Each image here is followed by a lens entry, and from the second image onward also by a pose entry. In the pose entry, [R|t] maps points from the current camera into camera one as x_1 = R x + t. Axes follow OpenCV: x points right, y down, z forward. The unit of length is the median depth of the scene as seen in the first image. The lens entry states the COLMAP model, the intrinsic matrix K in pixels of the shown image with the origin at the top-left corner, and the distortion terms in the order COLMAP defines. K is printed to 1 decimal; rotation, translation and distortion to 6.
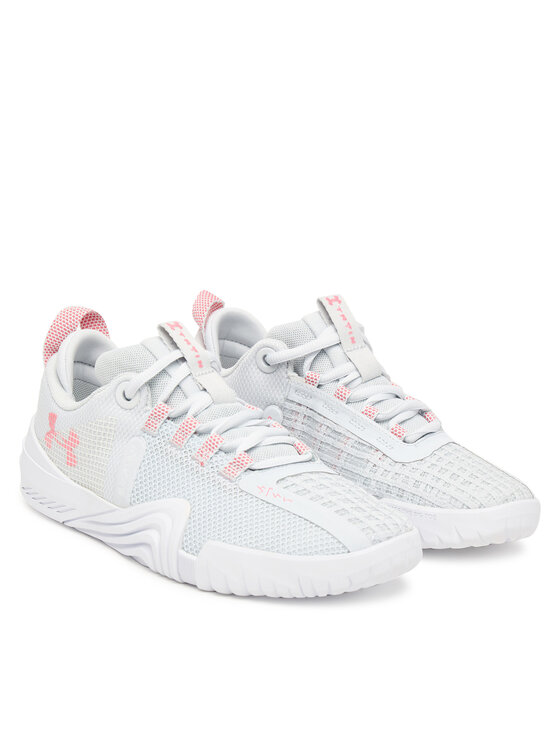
lens RADIAL K [[1775.8, 0, 280.0], [0, 1775.8, 373.0], [0, 0, 1]] dist [0.016402, 0.014323]
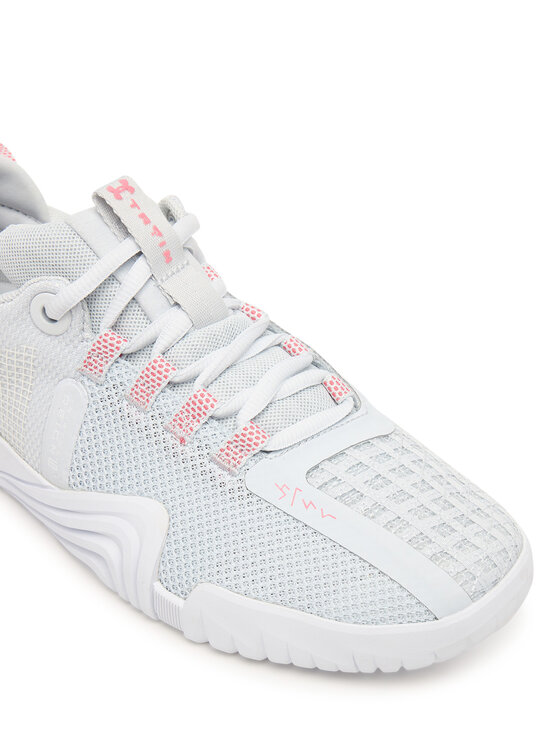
lens RADIAL K [[1200.5, 0, 280.0], [0, 1200.5, 373.0], [0, 0, 1]] dist [-0.000645, 0.003844]
pose [[0.995514, -0.040282, 0.085614, -0.044368], [0.002425, 0.915414, 0.402506, -0.136236], [-0.094586, -0.400493, 0.911405, 0.620024]]
